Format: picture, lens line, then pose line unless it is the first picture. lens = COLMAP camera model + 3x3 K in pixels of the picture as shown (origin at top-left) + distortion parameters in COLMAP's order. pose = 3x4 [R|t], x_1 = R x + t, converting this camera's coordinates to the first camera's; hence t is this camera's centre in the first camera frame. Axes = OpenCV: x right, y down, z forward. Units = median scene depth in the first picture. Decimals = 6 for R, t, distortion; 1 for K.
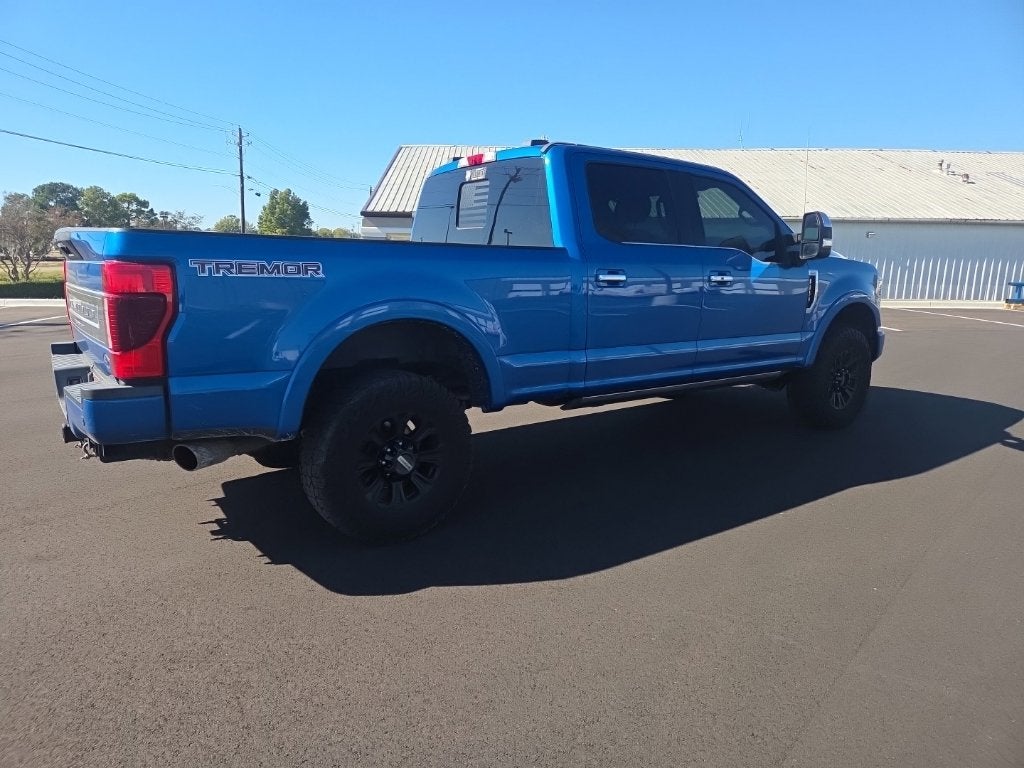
lens RADIAL K [[689.2, 0, 506.5], [0, 689.2, 390.6], [0, 0, 1]] dist [0.064724, -0.052876]
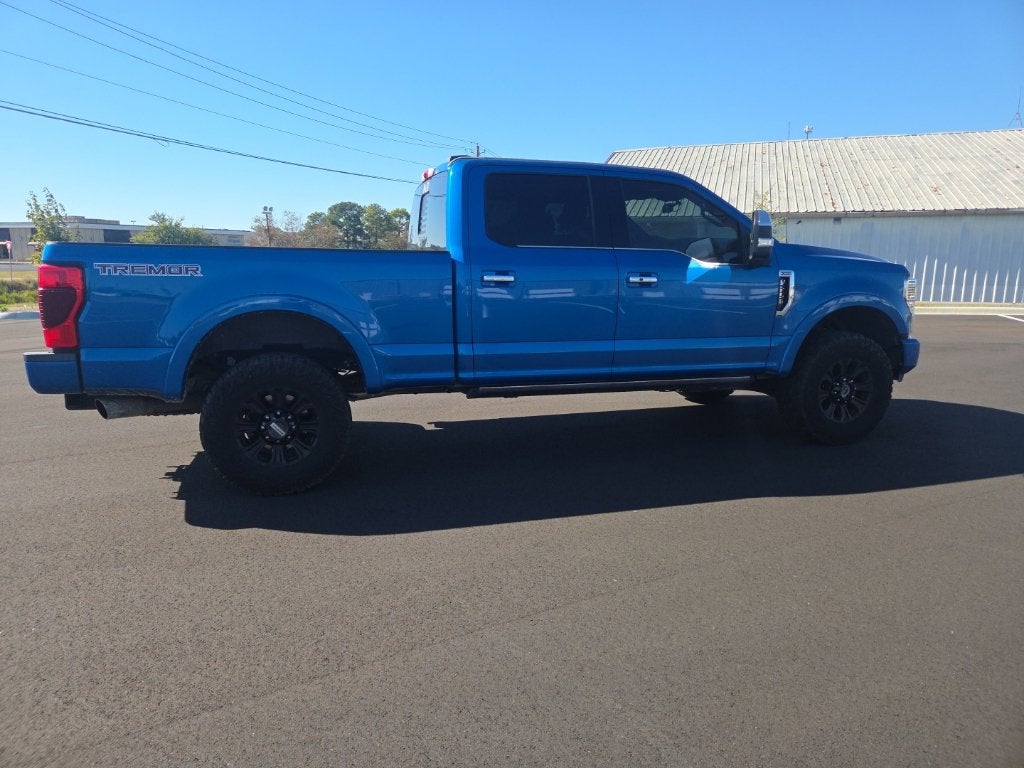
lens RADIAL K [[689.2, 0, 507.2], [0, 689.2, 382.2], [0, 0, 1]] dist [0.064724, -0.052876]
pose [[0.941411, 0.049569, -0.333600, 0.472309], [-0.055473, 0.998427, -0.008189, 0.007384], [0.332669, 0.026215, 0.942679, -0.013642]]
